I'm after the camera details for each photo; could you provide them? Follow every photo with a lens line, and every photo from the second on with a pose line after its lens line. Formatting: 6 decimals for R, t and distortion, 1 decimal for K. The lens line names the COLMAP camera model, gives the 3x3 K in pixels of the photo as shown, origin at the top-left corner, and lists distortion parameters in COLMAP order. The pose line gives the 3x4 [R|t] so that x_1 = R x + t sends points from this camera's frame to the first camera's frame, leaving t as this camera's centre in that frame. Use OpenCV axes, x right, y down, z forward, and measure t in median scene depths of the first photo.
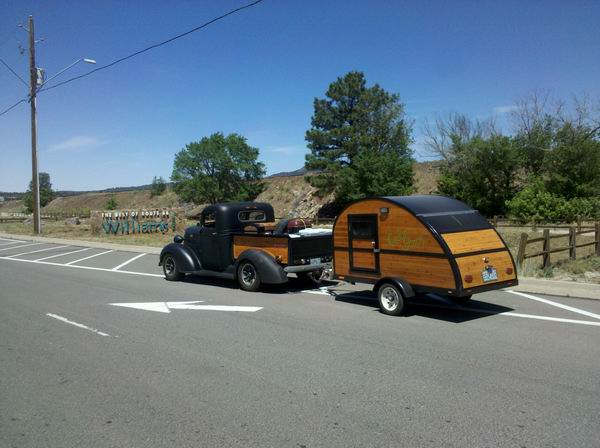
lens RADIAL K [[595.6, 0, 298.0], [0, 595.6, 224.9], [0, 0, 1]] dist [0.006193, 0.000000]
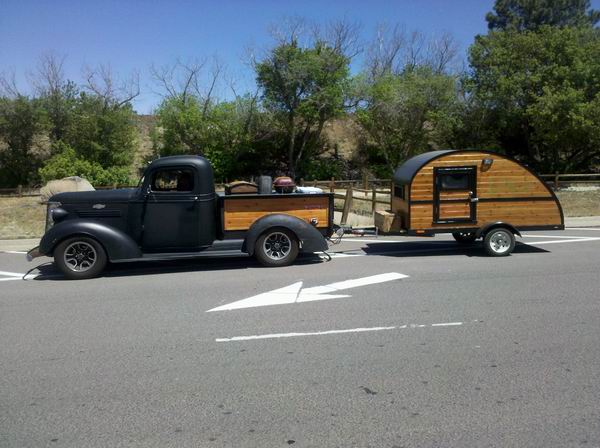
lens RADIAL K [[595.6, 0, 298.6], [0, 595.6, 222.7], [0, 0, 1]] dist [0.006193, 0.000000]
pose [[0.523187, -0.072196, 0.849154, -0.899825], [0.038916, 0.997390, 0.060822, 0.006130], [-0.851329, 0.001224, 0.524631, 0.681070]]
